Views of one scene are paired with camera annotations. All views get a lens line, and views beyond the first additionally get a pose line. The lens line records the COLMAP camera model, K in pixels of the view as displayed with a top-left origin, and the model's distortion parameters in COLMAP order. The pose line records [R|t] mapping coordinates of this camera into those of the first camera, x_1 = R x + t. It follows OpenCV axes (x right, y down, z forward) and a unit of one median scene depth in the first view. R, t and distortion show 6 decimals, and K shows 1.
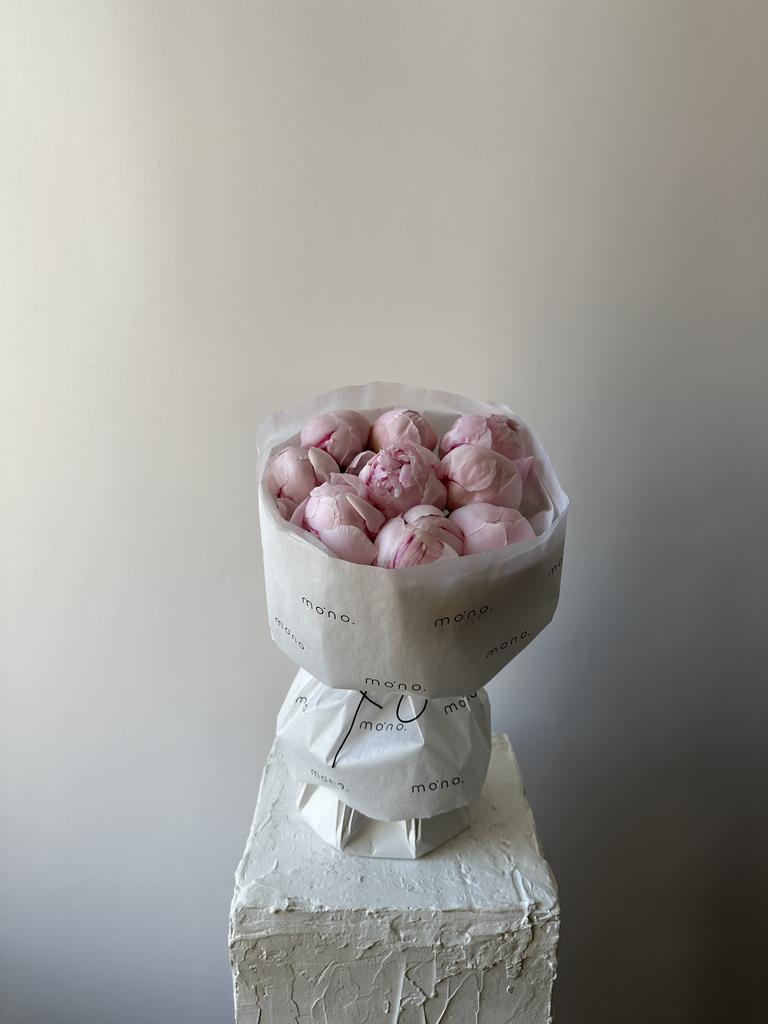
lens RADIAL K [[720.0, 0, 384.3], [0, 720.0, 509.9], [0, 0, 1]] dist [-0.005635, 0.005380]
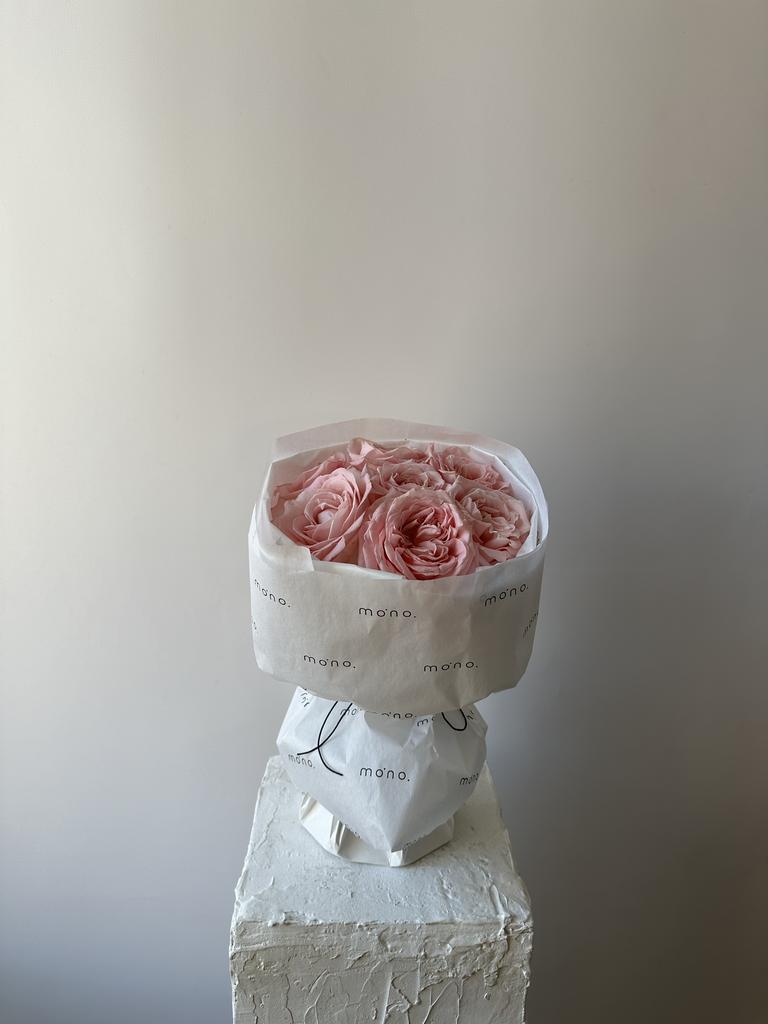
lens RADIAL K [[720.0, 0, 379.4], [0, 720.0, 507.7], [0, 0, 1]] dist [-0.005635, 0.005380]
pose [[0.999591, 0.011159, 0.026313, -0.025645], [-0.010536, 0.999663, -0.023709, -0.047039], [-0.026569, 0.023422, 0.999373, -0.103355]]
